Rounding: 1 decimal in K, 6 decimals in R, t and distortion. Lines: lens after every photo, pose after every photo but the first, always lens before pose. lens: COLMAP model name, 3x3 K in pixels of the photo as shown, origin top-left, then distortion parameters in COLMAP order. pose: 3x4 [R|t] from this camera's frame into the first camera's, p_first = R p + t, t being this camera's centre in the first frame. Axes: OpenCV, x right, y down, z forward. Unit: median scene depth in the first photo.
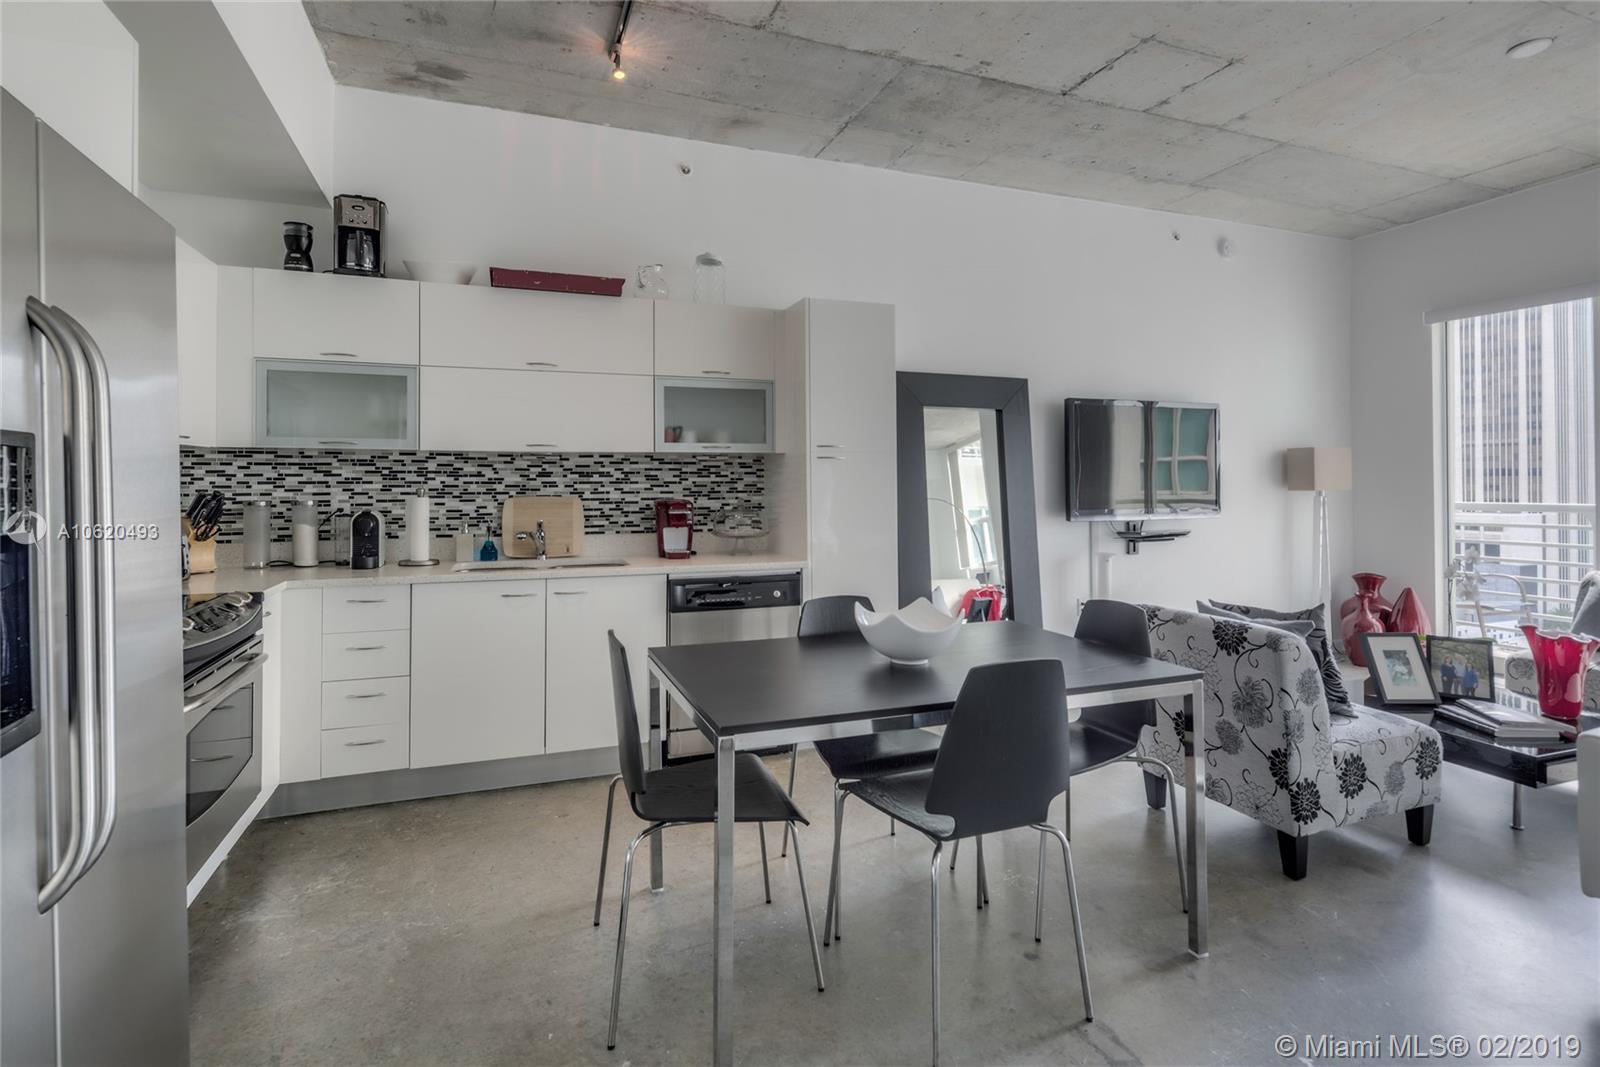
lens RADIAL K [[766.4, 0, 790.2], [0, 766.4, 487.3], [0, 0, 1]] dist [-0.004768, -0.002475]
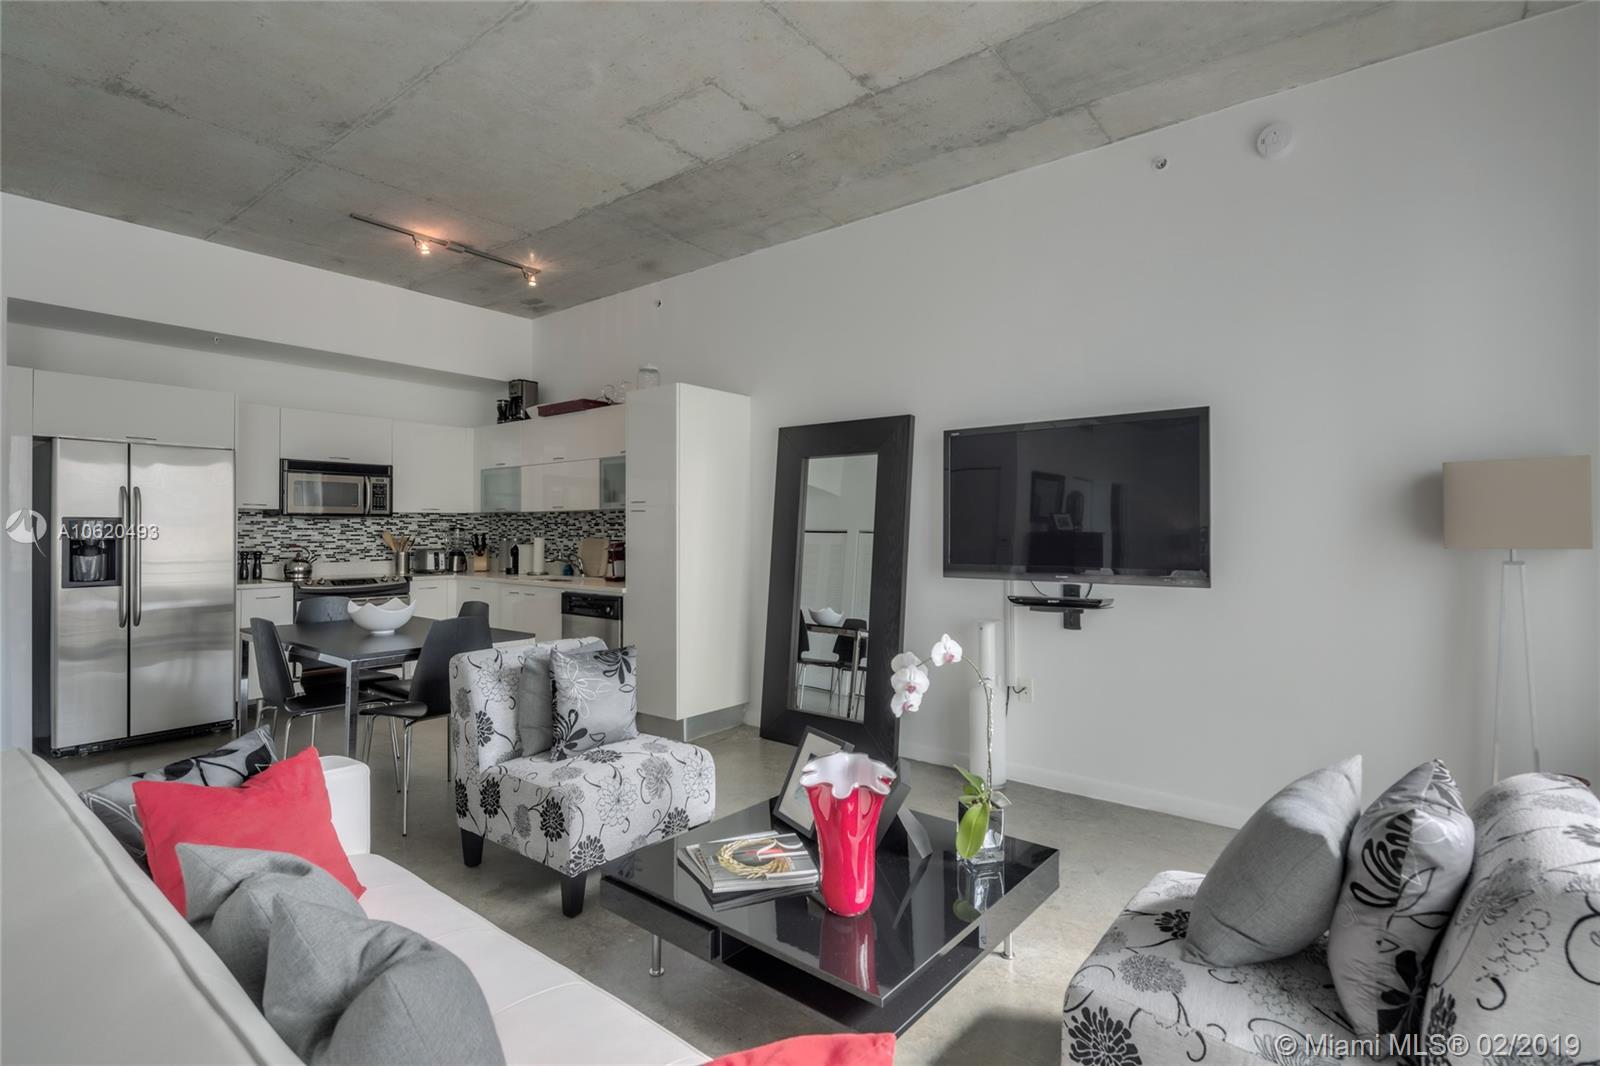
lens RADIAL K [[766.4, 0, 794.6], [0, 766.4, 538.0], [0, 0, 1]] dist [-0.004768, -0.002475]
pose [[0.515867, 0.013191, -0.856567, 1.279432], [-0.010985, 0.999901, 0.008783, -0.007180], [0.856599, 0.004878, 0.515960, 0.539720]]
